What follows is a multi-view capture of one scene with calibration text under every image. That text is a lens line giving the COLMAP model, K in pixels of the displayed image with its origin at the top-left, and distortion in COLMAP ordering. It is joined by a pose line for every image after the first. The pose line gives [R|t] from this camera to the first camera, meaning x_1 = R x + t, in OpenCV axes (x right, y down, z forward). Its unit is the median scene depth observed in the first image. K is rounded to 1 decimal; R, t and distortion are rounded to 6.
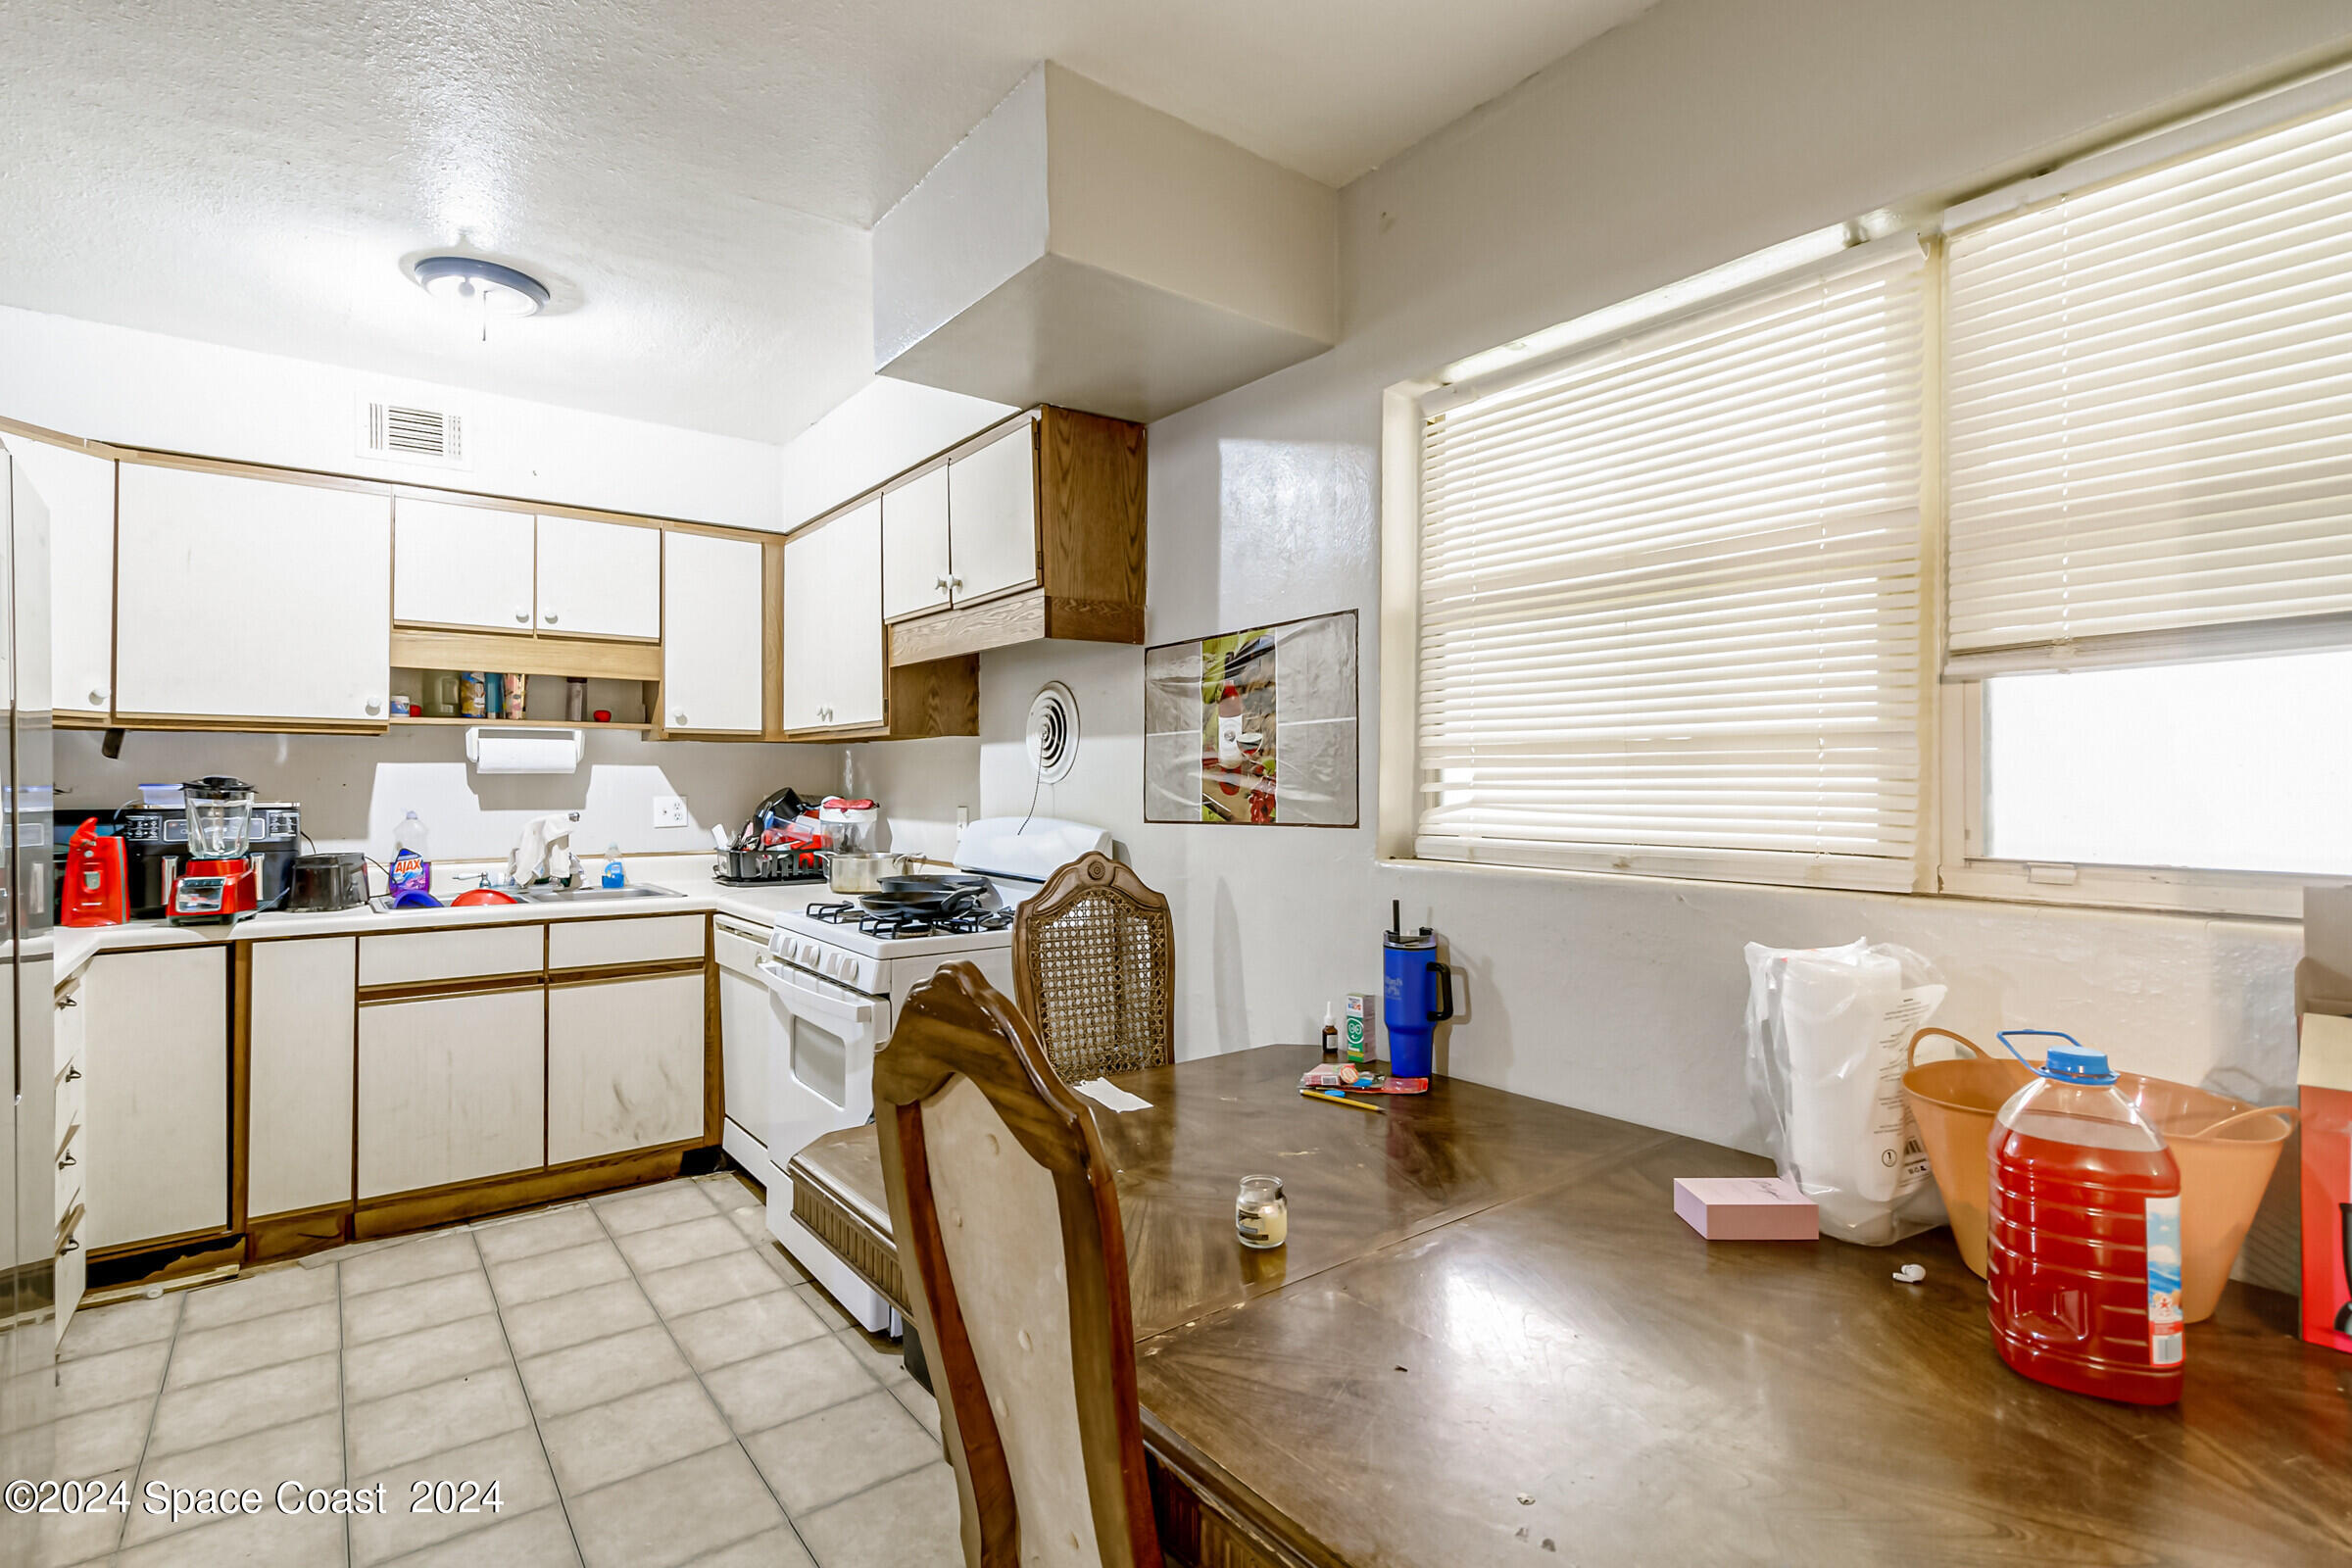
lens RADIAL K [[1137.8, 0, 1189.6], [0, 1137.8, 784.3], [0, 0, 1]] dist [0.002860, 0.001733]
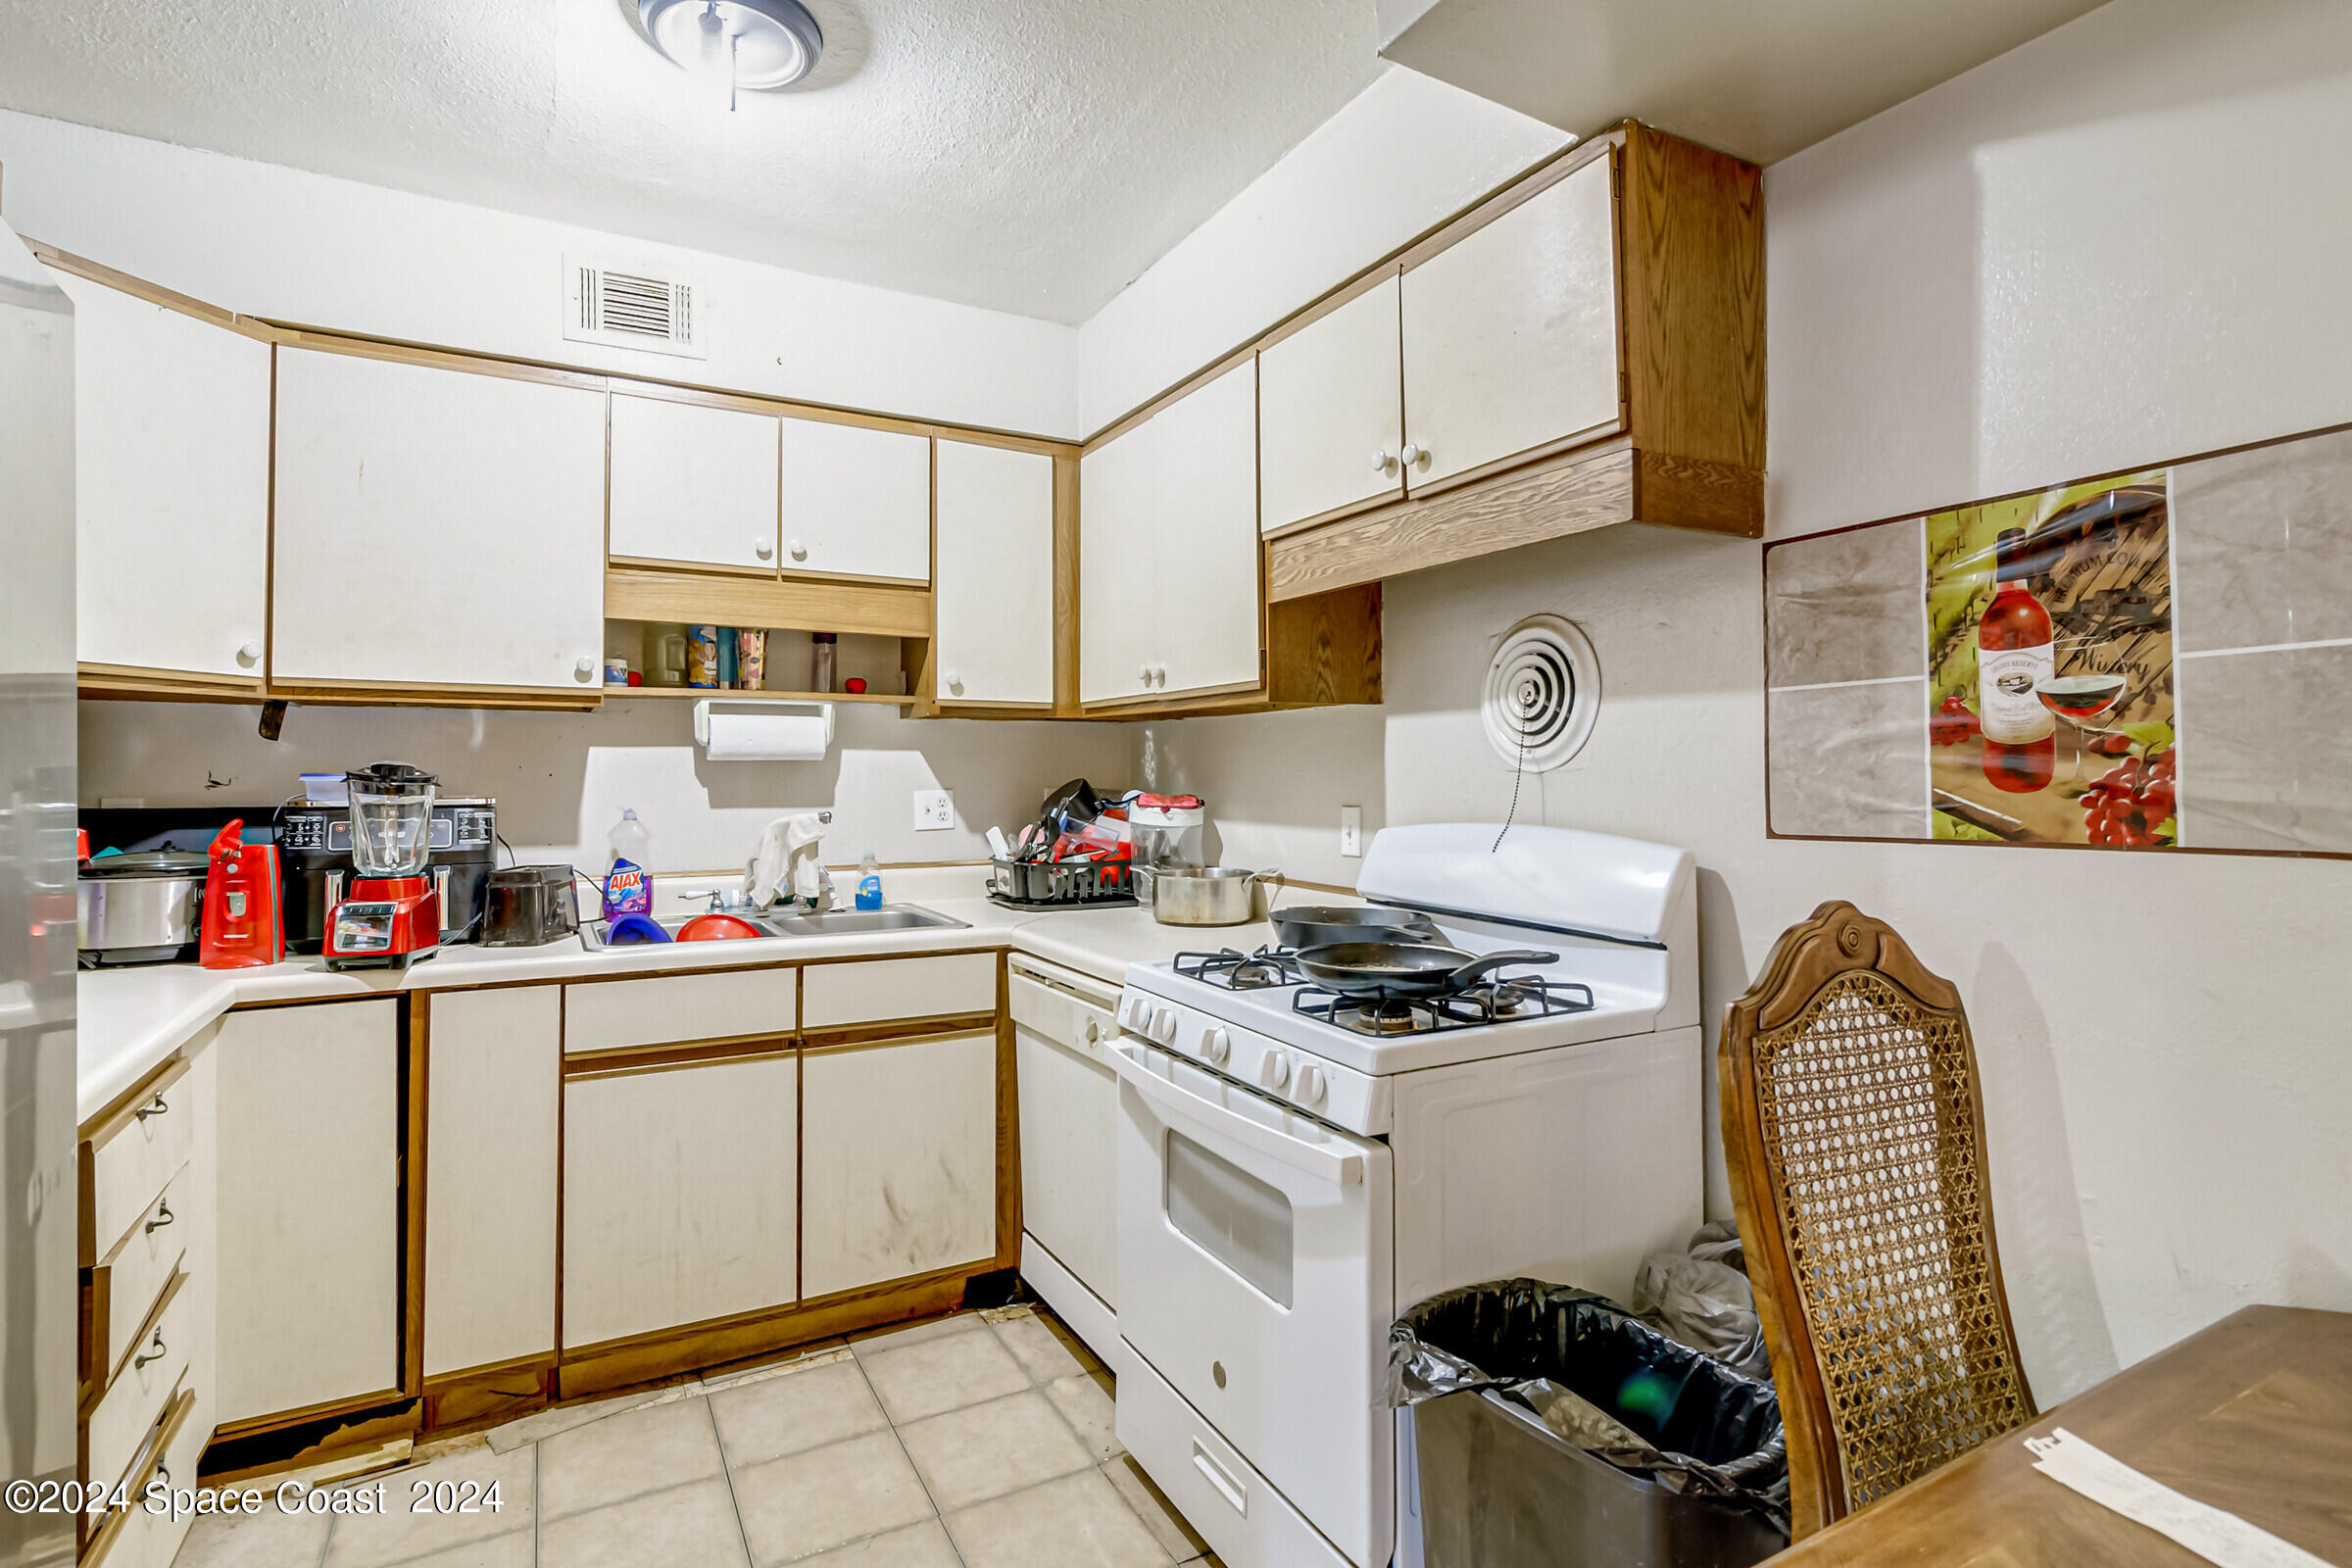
lens RADIAL K [[1137.8, 0, 1164.9], [0, 1137.8, 772.4], [0, 0, 1]] dist [0.002860, 0.001733]
pose [[0.988331, -0.000642, -0.152323, -0.244748], [0.000118, 0.999994, -0.003449, 0.001543], [0.152324, 0.003390, 0.988325, 0.347182]]
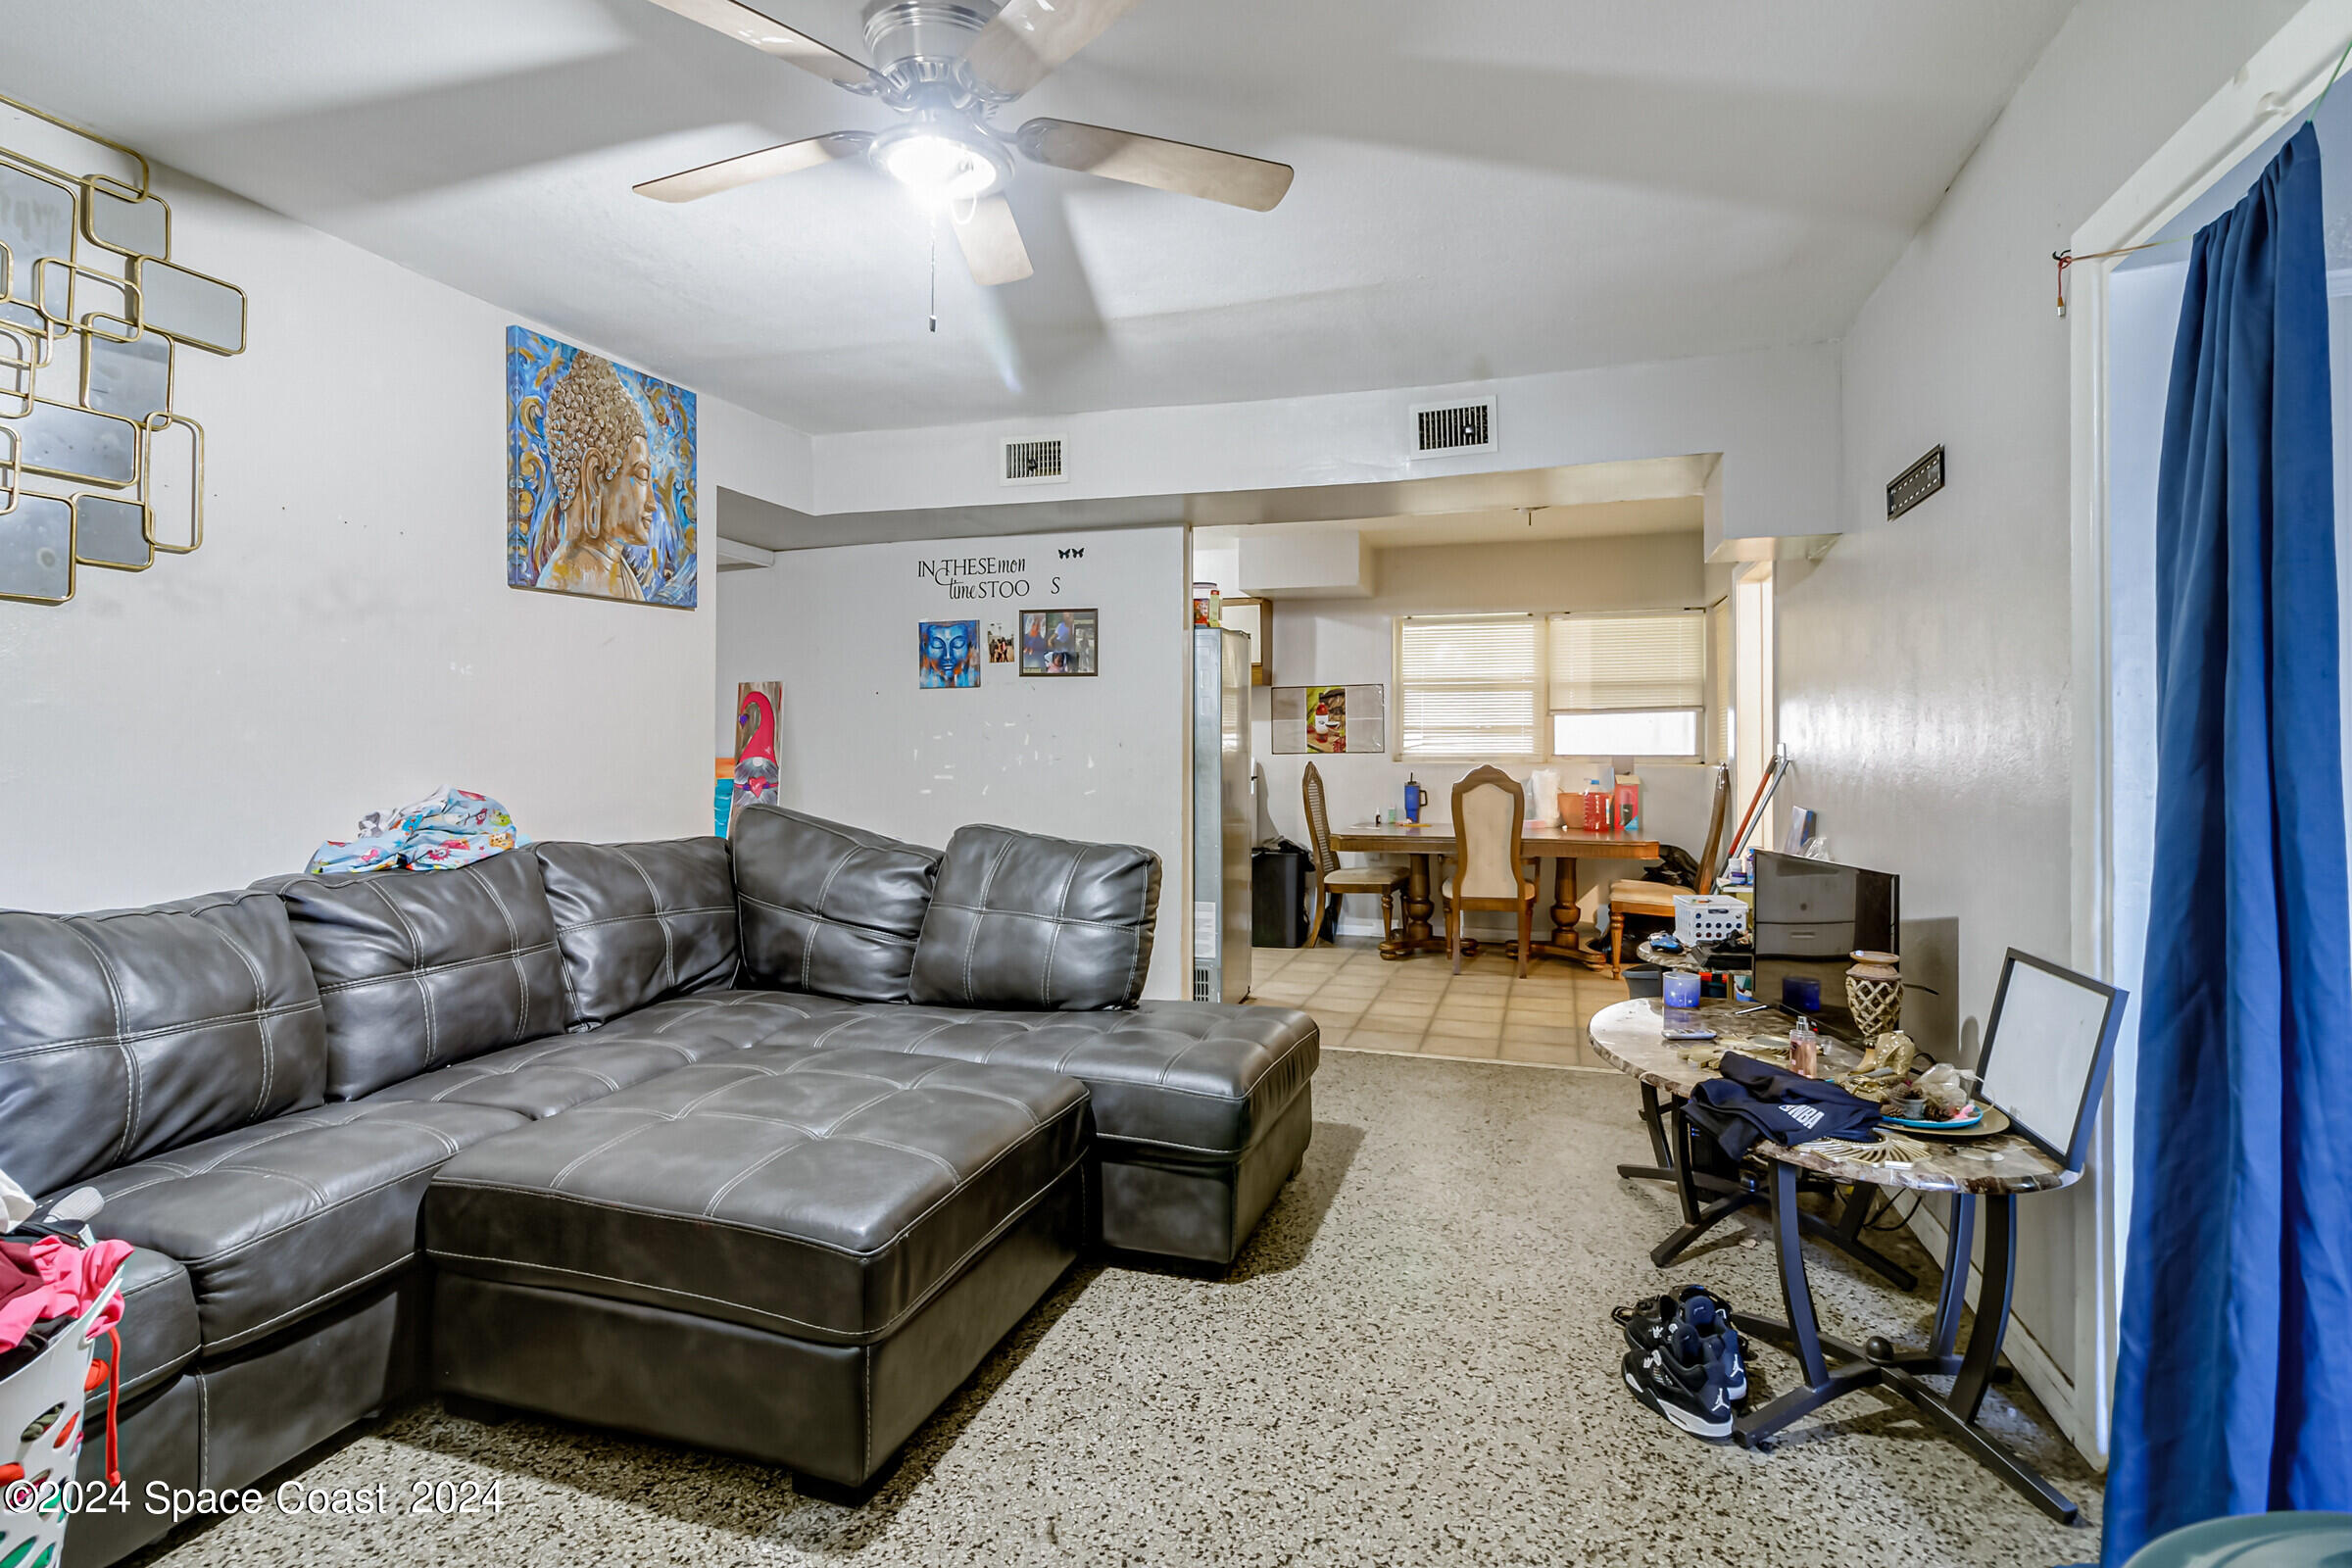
lens RADIAL K [[1137.8, 0, 1163.8], [0, 1137.8, 773.8], [0, 0, 1]] dist [0.002860, 0.001733]
pose [[0.823835, -0.007528, 0.566780, -1.663785], [0.001022, 0.999930, 0.011795, 0.046134], [-0.566829, -0.009138, 0.823785, -0.988006]]
